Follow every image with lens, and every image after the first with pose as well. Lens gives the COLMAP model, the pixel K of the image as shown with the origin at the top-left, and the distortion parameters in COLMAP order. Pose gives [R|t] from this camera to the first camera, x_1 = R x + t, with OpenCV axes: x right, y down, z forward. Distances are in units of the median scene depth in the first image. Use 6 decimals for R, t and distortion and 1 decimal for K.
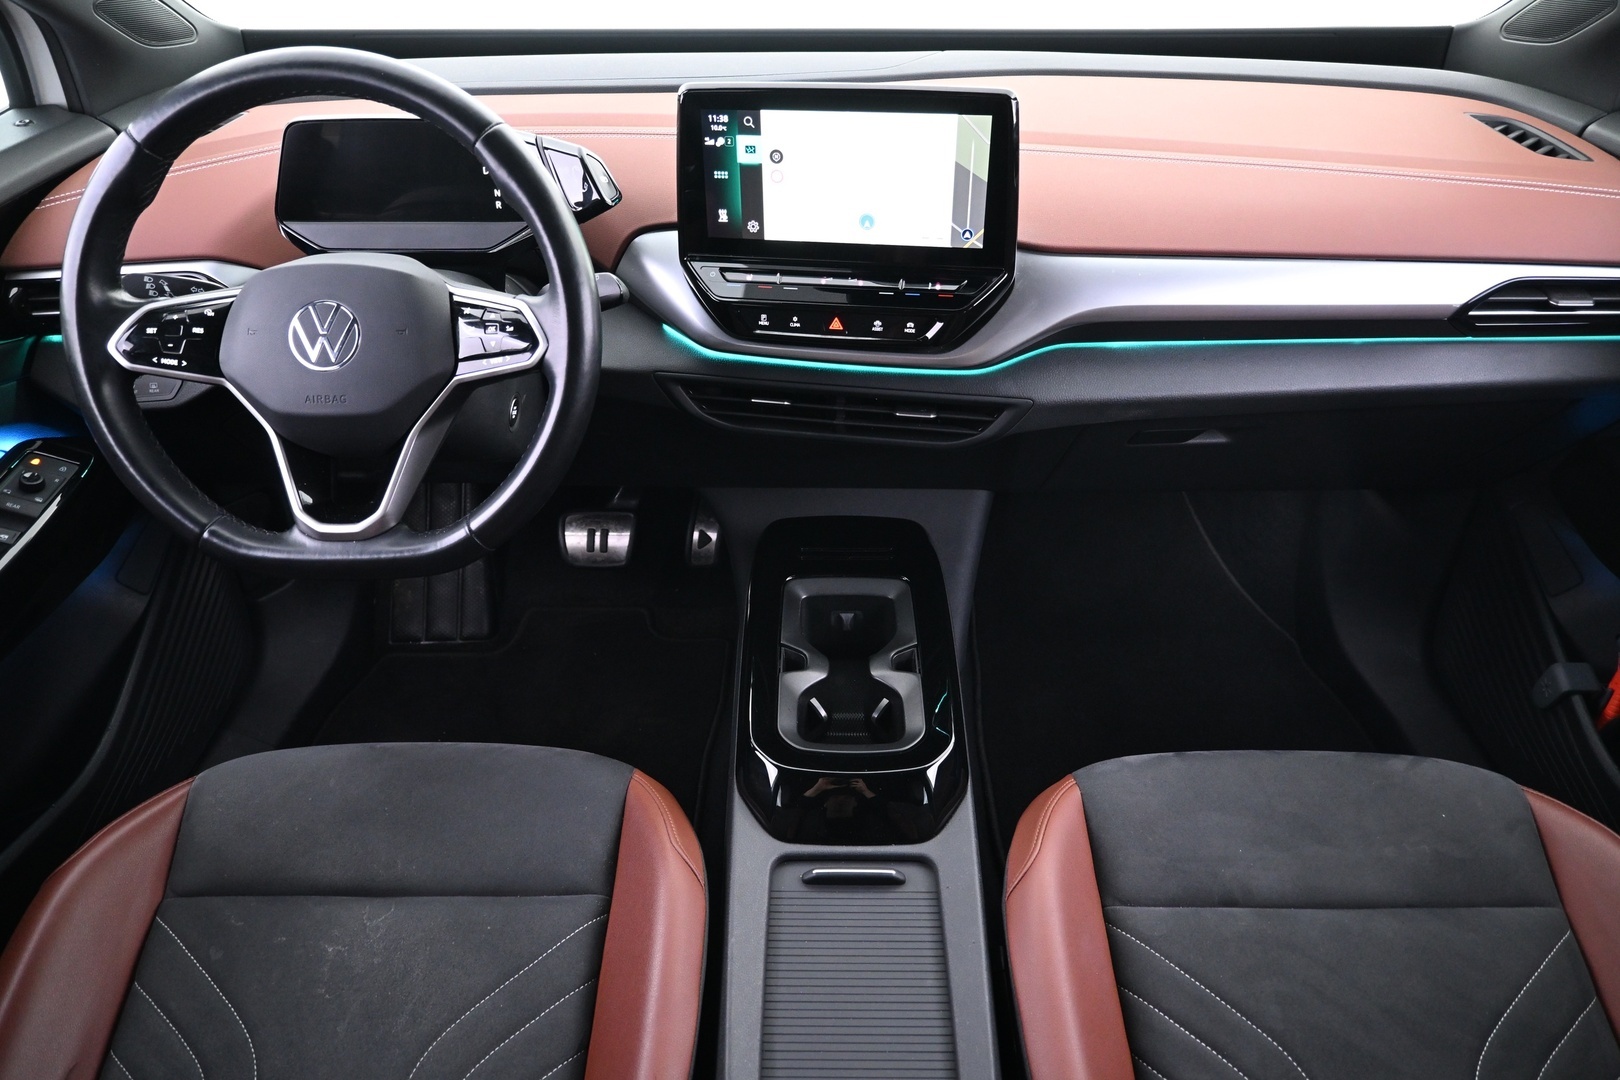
lens RADIAL K [[1063.7, 0, 810.0], [0, 1063.7, 540.0], [0, 0, 1]] dist [0.042612, -0.052773]
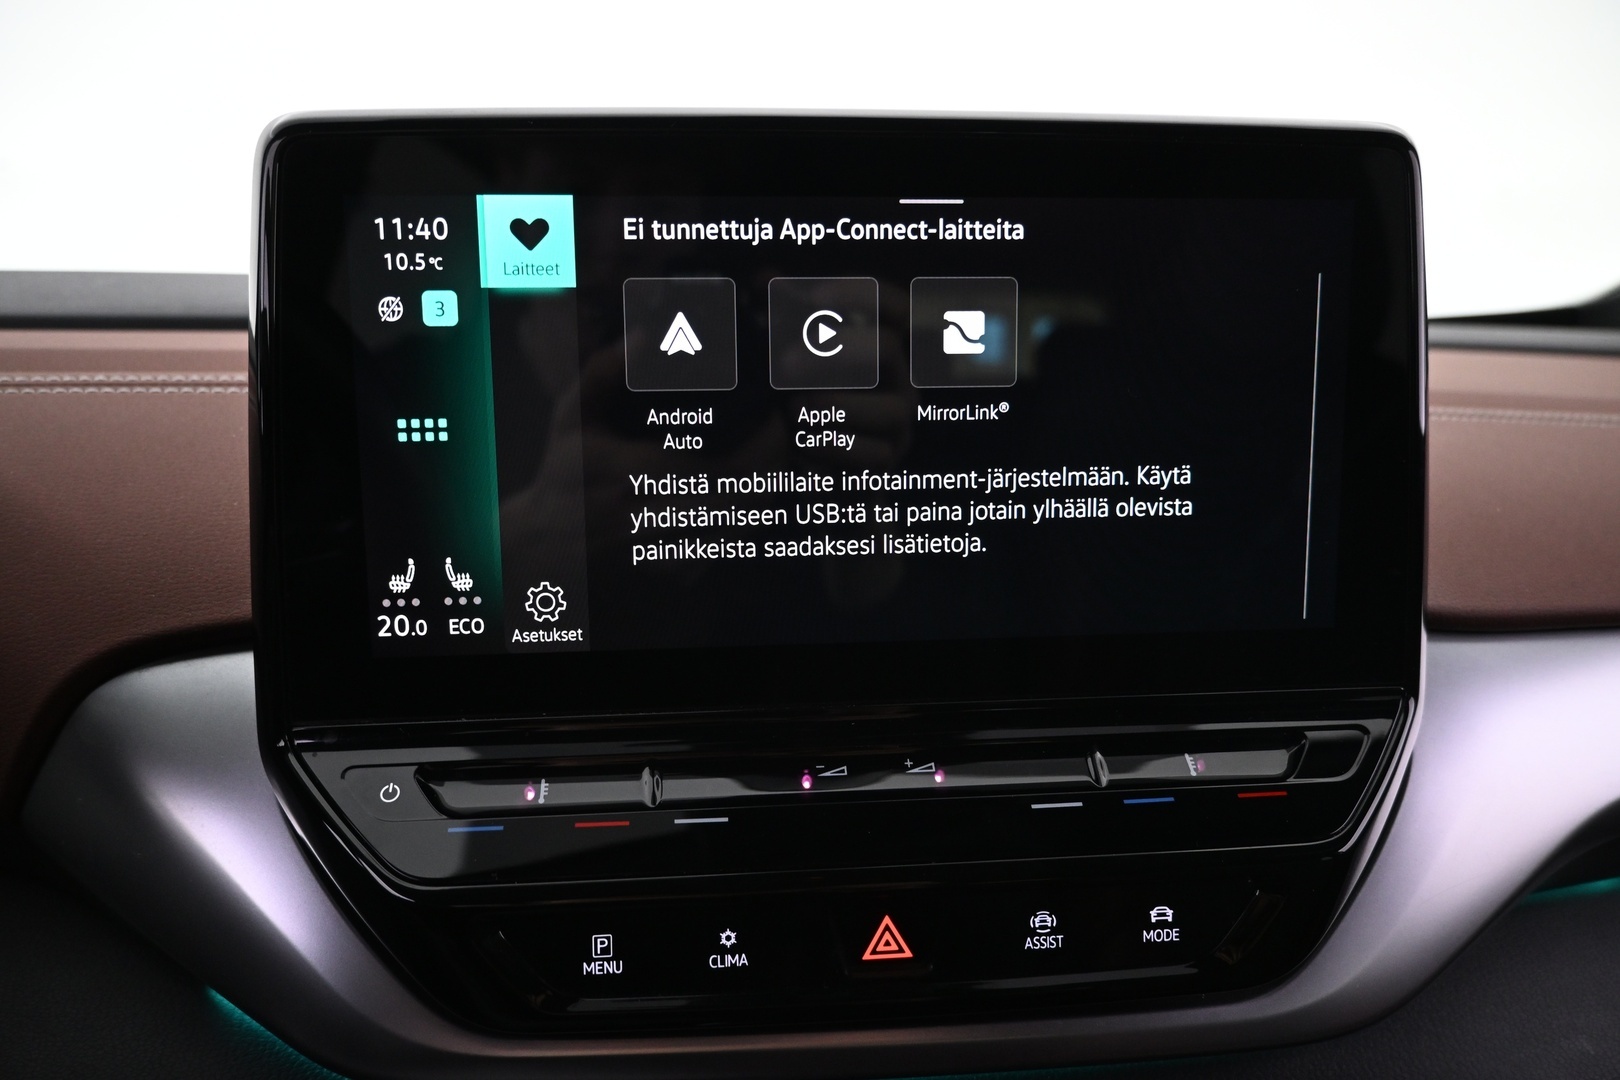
lens RADIAL K [[1106.2, 0, 766.0], [0, 1106.2, 537.4], [0, 0, 1]] dist [0.007502, 0.002076]
pose [[0.973361, -0.040309, 0.225705, -0.070988], [0.133515, 0.899940, -0.415068, -0.212657], [-0.186390, 0.434146, 0.881349, 0.842751]]
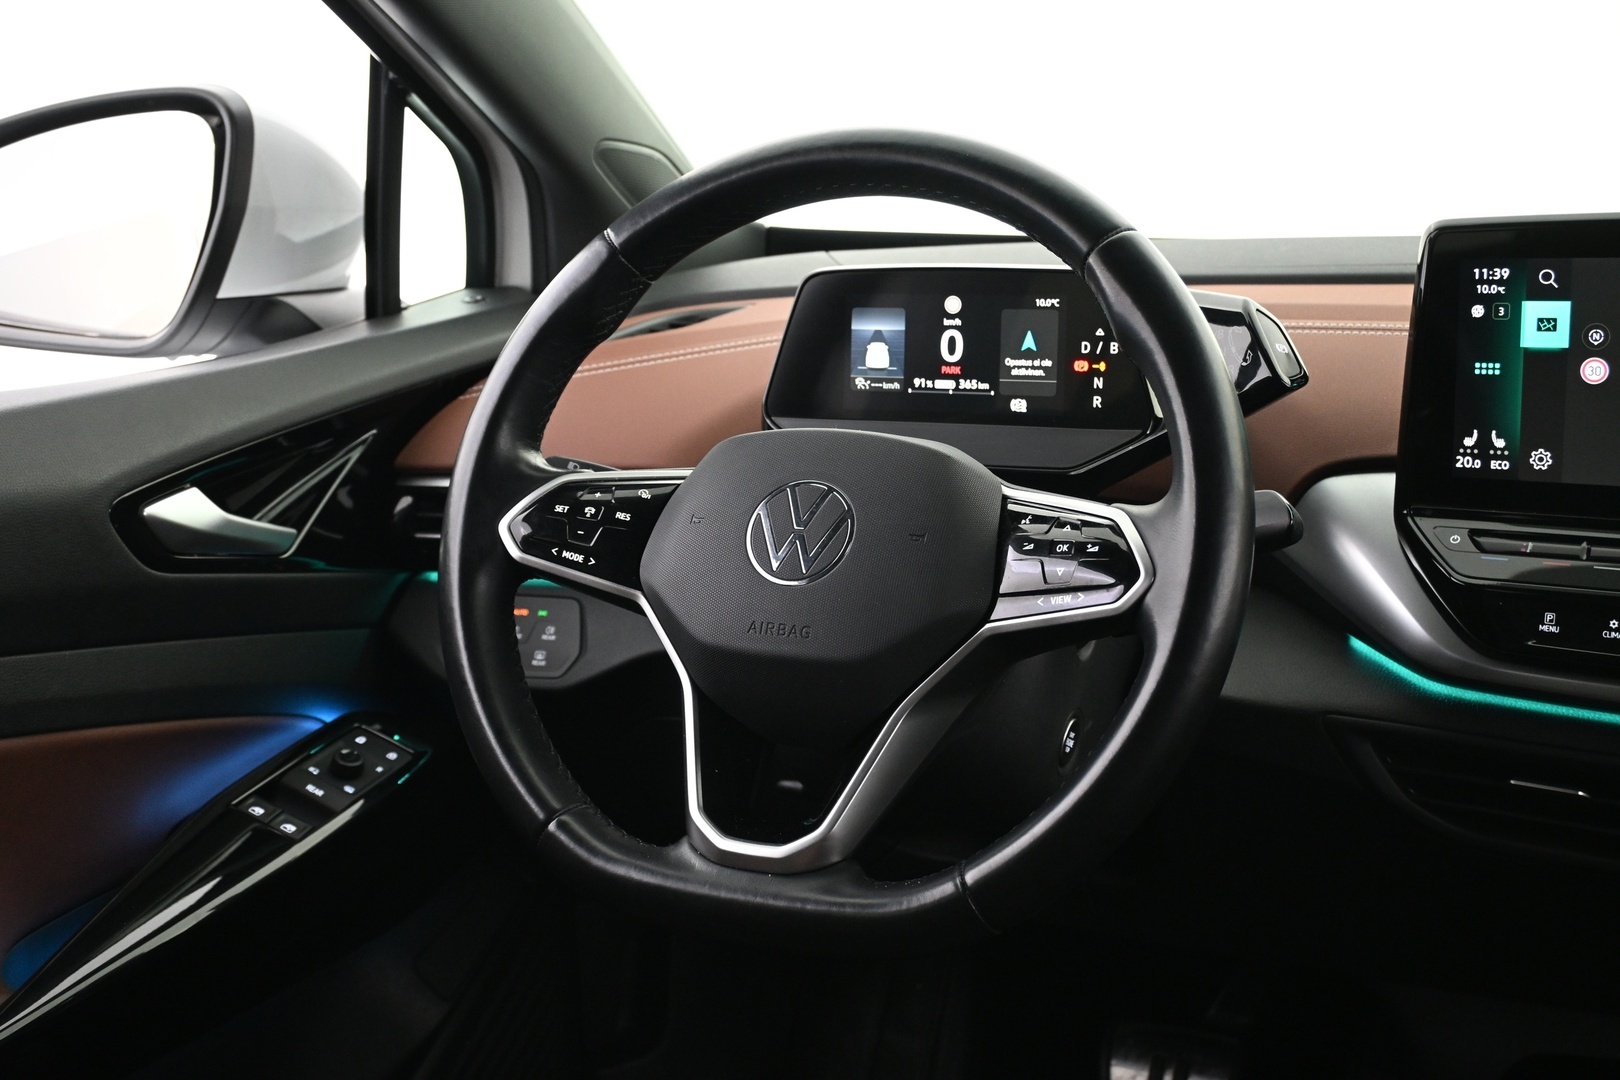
lens RADIAL K [[1796.8, 0, 810.0], [0, 1796.8, 540.0], [0, 0, 1]] dist [-0.145783, 0.328192]
pose [[0.913373, 0.055626, -0.403306, -0.031094], [-0.208160, 0.915154, -0.345199, 0.159976], [0.349885, 0.399248, 0.847456, 0.126554]]
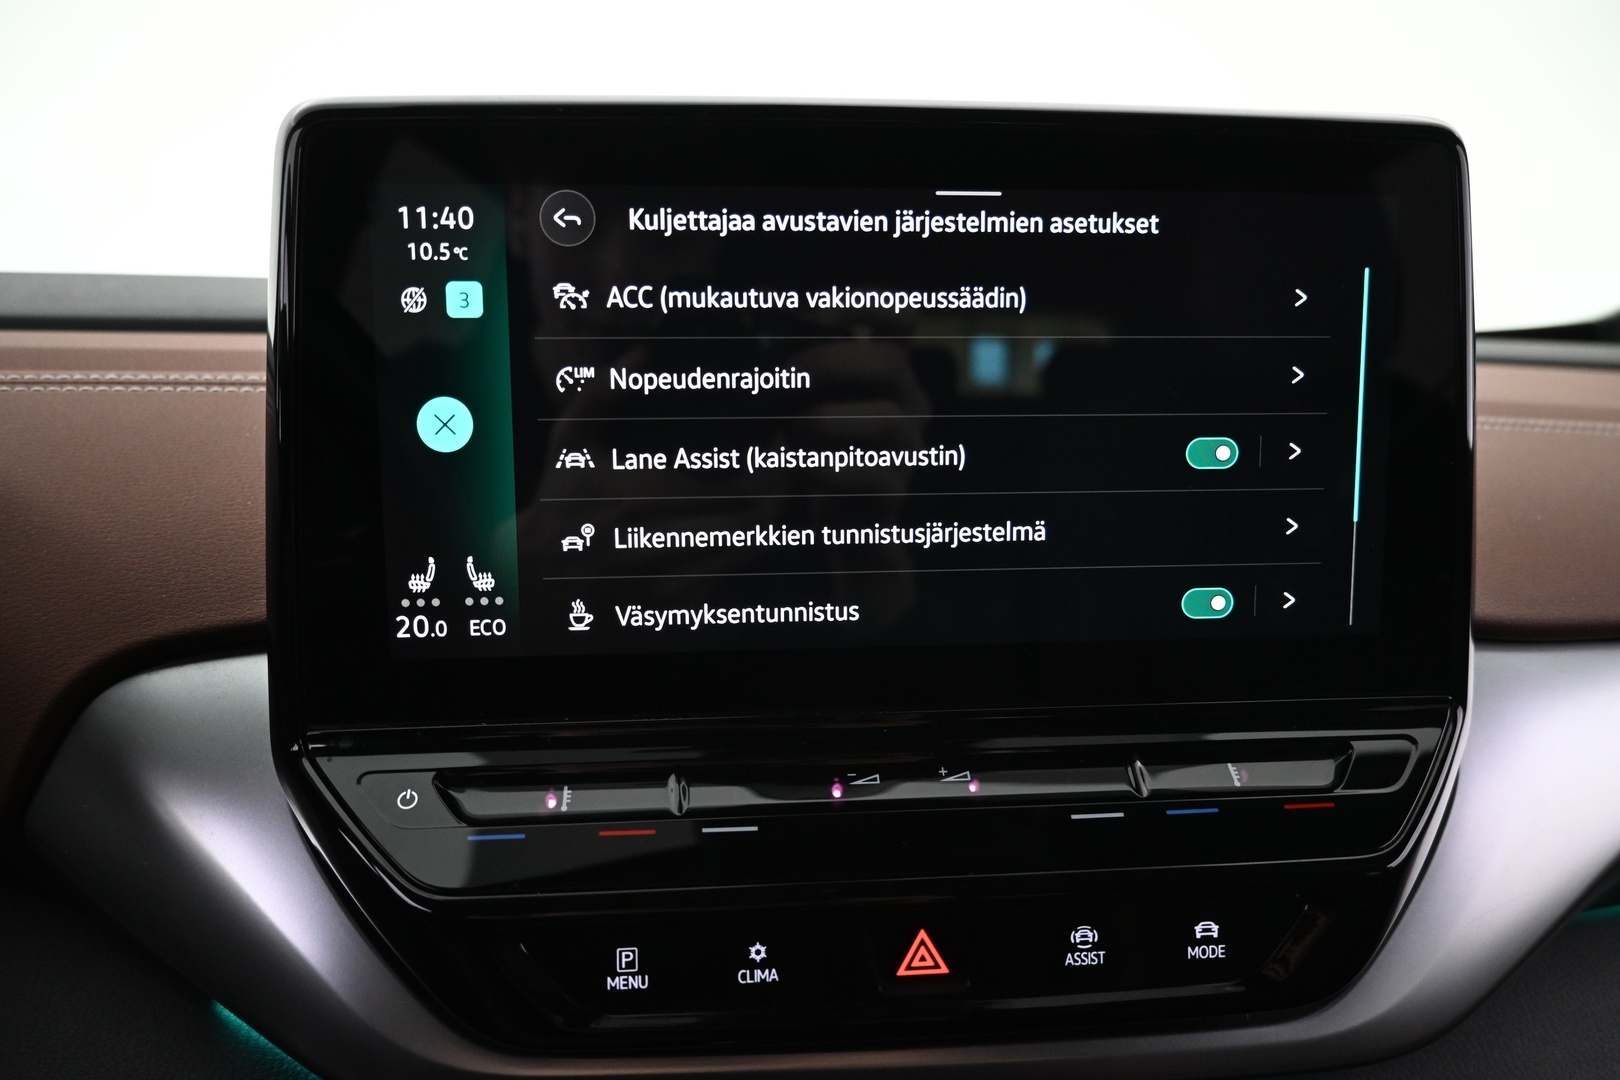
lens RADIAL K [[1106.2, 0, 766.0], [0, 1106.2, 537.4], [0, 0, 1]] dist [0.007502, 0.002076]
pose [[0.973553, -0.031646, 0.226260, -0.077660], [0.129314, 0.892774, -0.431547, -0.212517], [-0.188342, 0.449393, 0.873255, 0.855440]]
